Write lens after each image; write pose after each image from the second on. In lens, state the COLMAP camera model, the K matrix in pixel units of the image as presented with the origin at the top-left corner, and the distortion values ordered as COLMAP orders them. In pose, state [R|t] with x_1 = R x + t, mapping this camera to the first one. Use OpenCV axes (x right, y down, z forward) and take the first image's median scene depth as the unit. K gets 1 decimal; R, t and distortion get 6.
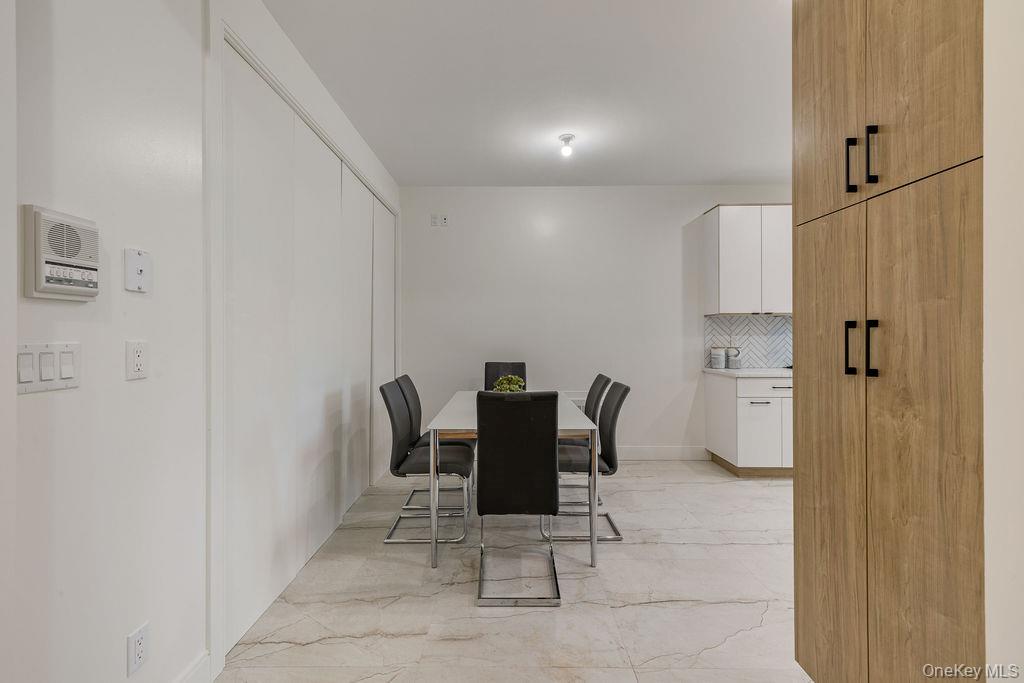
lens RADIAL K [[444.1, 0, 511.0], [0, 444.1, 335.3], [0, 0, 1]] dist [0.000132, 0.000211]
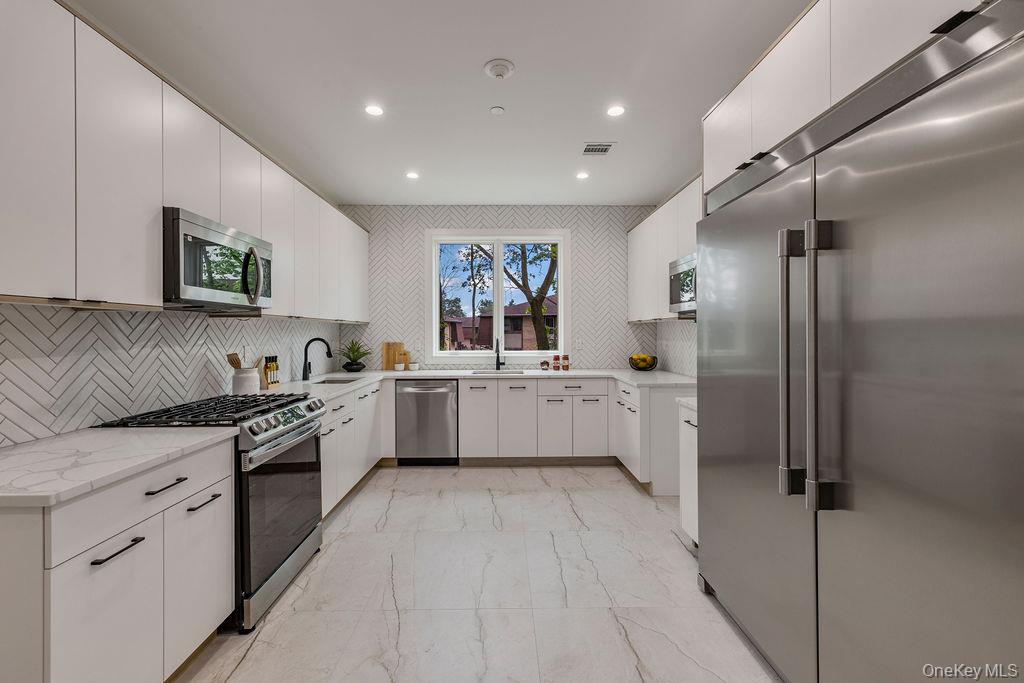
lens RADIAL K [[429.7, 0, 503.7], [0, 429.7, 335.6], [0, 0, 1]] dist [0.000477, 0.000168]
pose [[-0.010332, 0.000243, 0.999947, 0.609588], [0.005245, 0.999986, -0.000189, -0.055287], [-0.999933, 0.005243, -0.010333, 2.003860]]
